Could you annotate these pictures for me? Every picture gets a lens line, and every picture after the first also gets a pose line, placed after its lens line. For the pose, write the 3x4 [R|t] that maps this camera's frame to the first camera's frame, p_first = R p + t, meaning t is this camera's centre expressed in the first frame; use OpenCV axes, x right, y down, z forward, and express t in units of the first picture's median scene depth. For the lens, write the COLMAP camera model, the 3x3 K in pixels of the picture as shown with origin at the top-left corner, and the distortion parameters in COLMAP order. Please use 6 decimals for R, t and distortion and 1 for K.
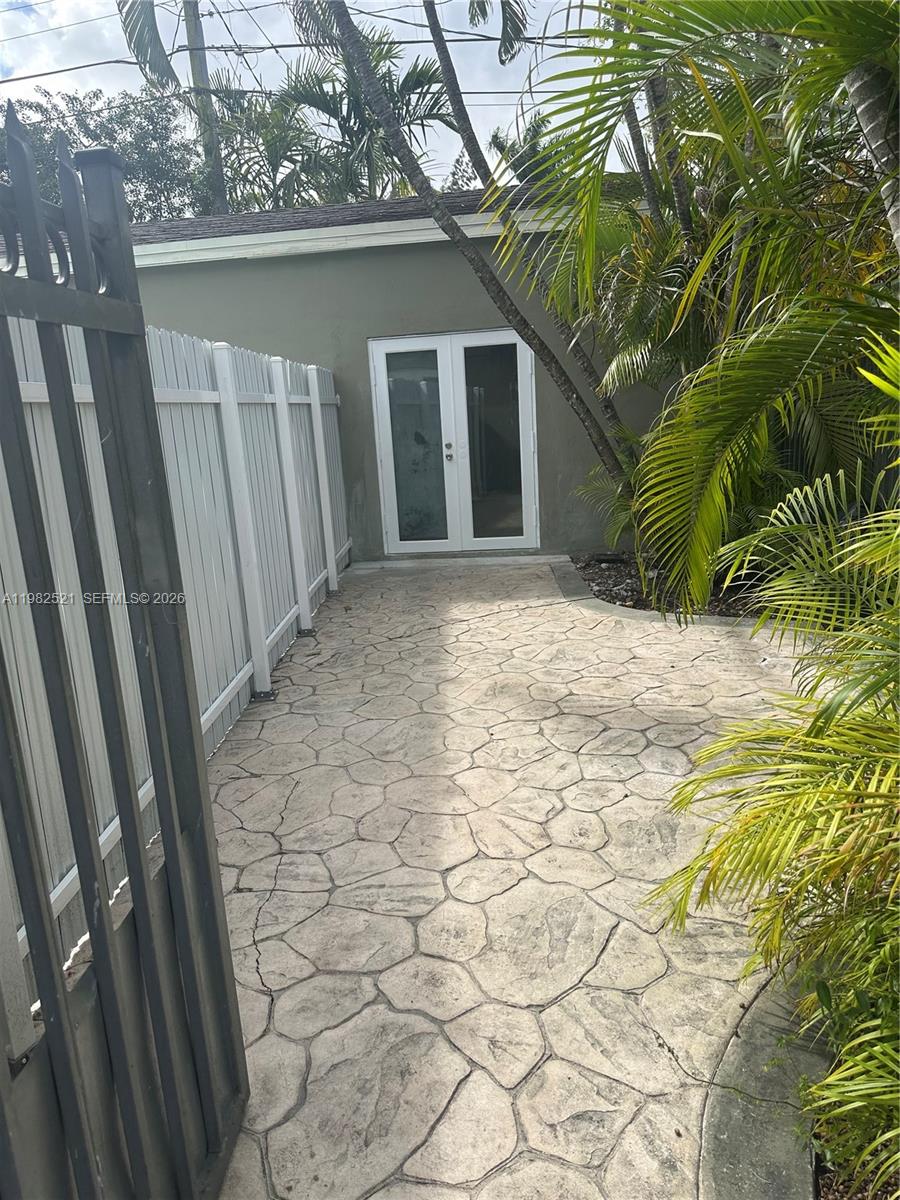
lens RADIAL K [[842.2, 0, 448.2], [0, 842.2, 623.8], [0, 0, 1]] dist [0.092878, -0.130413]
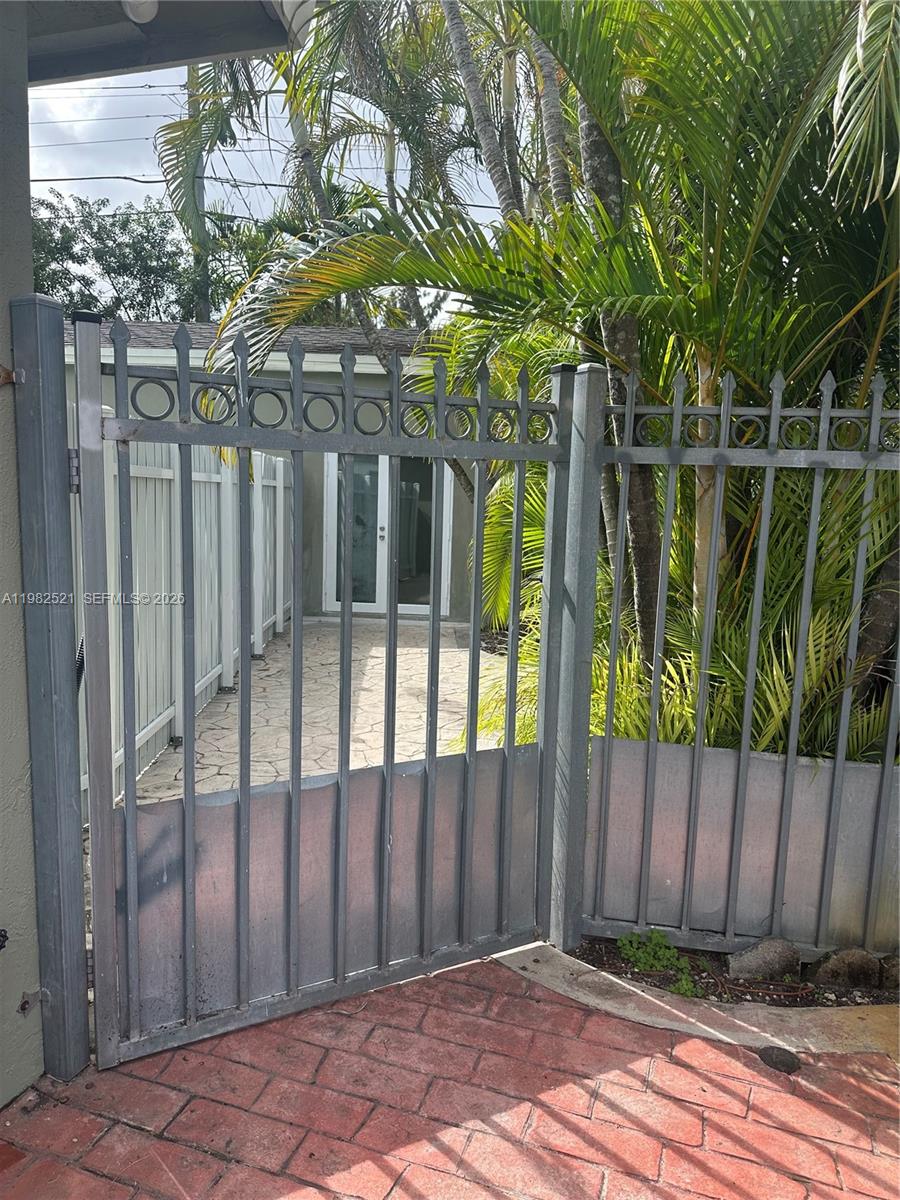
lens RADIAL K [[842.2, 0, 448.2], [0, 842.2, 623.8], [0, 0, 1]] dist [0.092878, -0.130413]
pose [[0.993719, 0.082781, 0.075295, 0.014800], [-0.074569, 0.991565, -0.106009, 0.051997], [-0.083435, 0.099728, 0.991510, -0.222552]]
